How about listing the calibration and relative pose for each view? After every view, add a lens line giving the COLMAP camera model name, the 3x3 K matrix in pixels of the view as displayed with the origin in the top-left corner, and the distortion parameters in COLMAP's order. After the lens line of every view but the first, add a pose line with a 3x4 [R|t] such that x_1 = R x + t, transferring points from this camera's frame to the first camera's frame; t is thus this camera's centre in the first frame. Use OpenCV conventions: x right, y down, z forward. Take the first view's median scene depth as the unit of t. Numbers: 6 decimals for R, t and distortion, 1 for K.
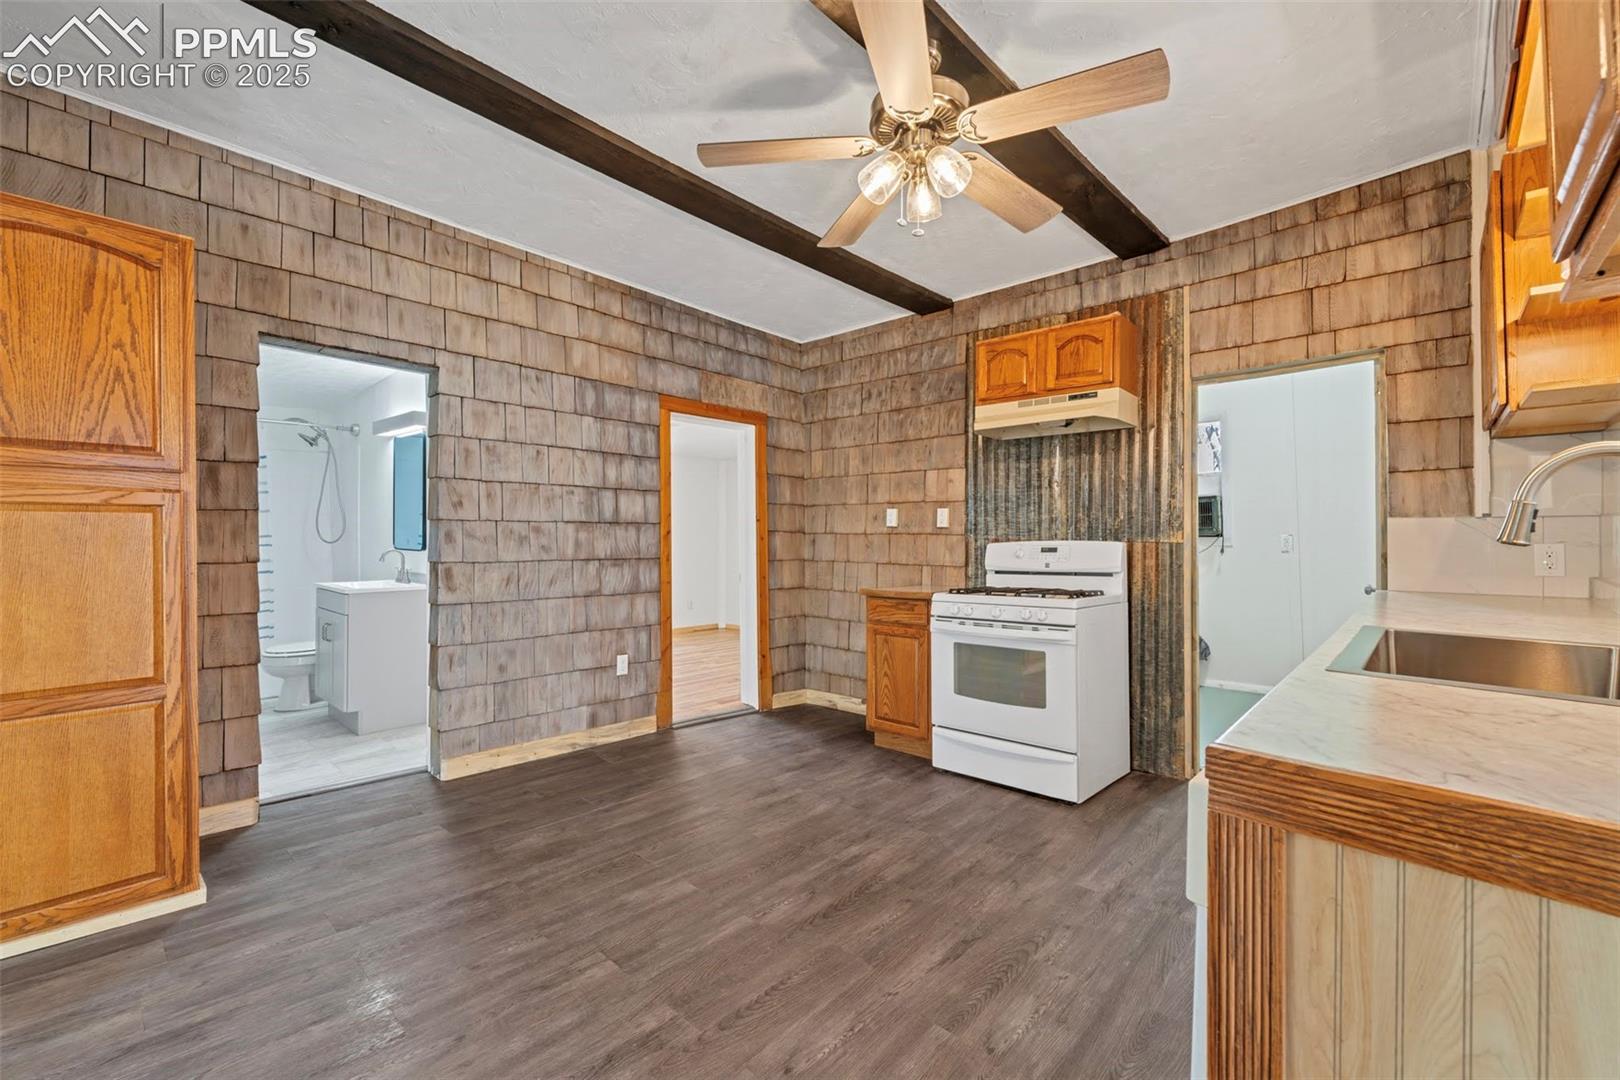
lens RADIAL K [[685.9, 0, 770.0], [0, 685.9, 535.8], [0, 0, 1]] dist [0.001387, -0.000532]
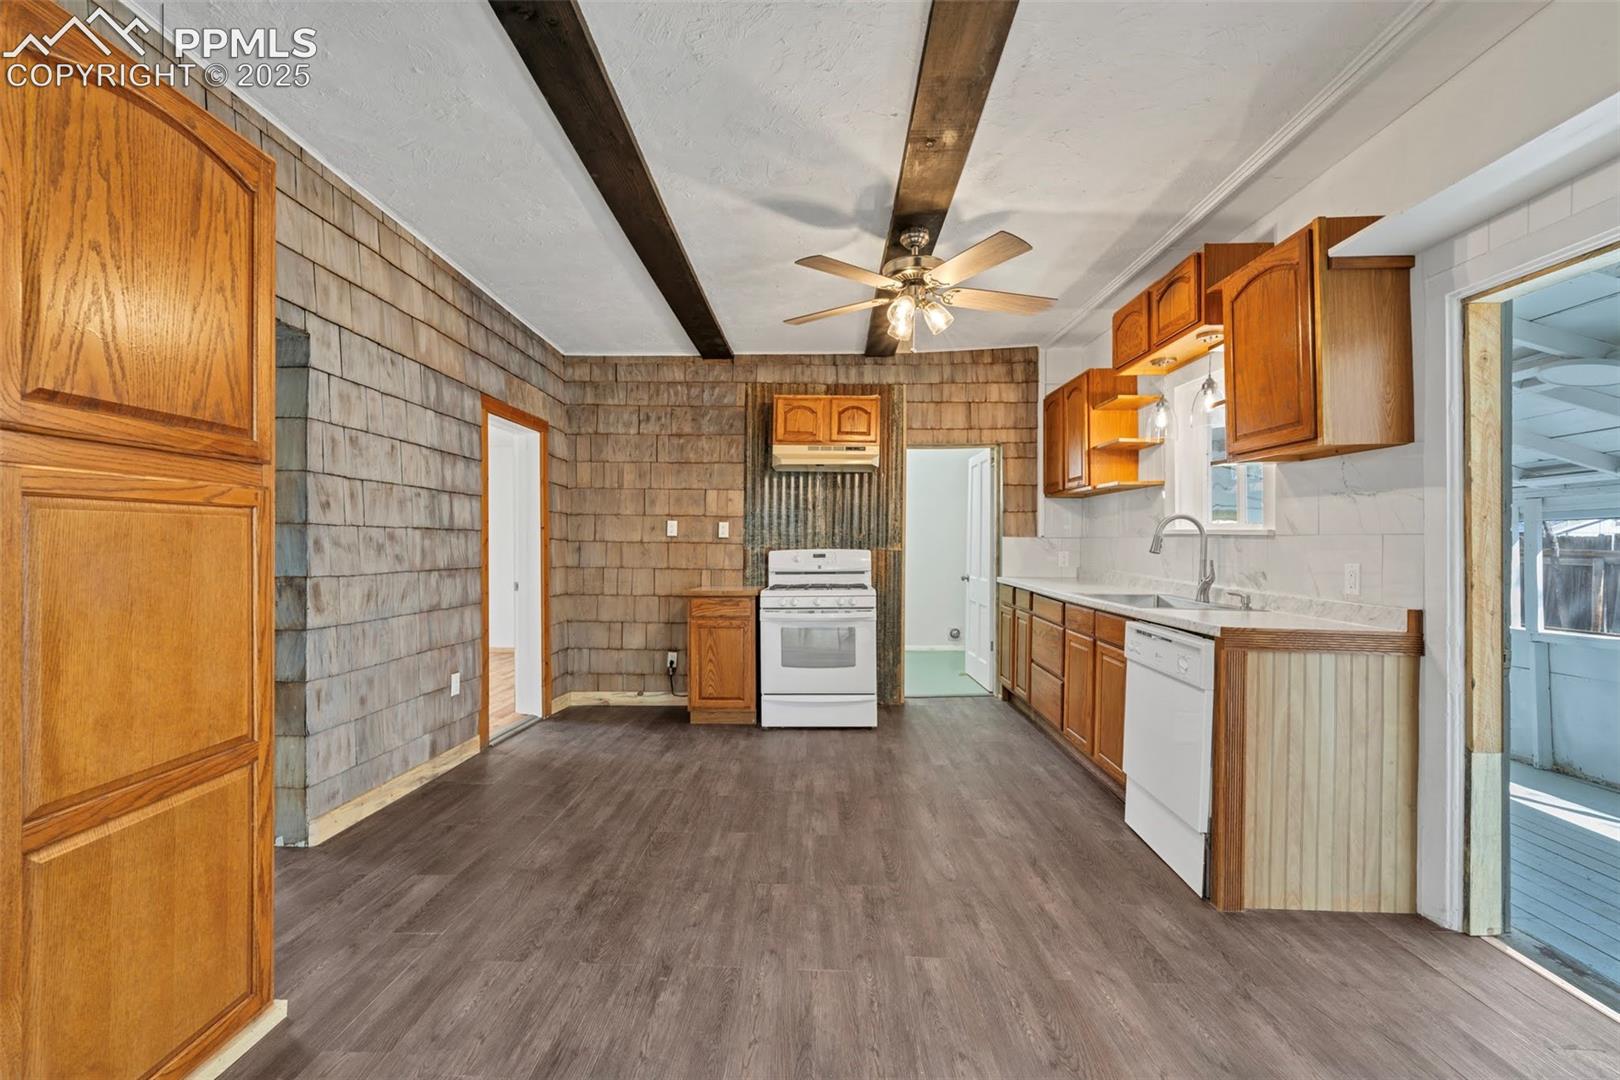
lens RADIAL K [[685.9, 0, 784.1], [0, 685.9, 542.8], [0, 0, 1]] dist [0.001387, -0.000532]
pose [[0.744609, 0.005076, 0.667482, -0.583558], [-0.007367, 0.999973, 0.000613, -0.005716], [-0.667461, -0.005374, 0.744626, 0.027570]]
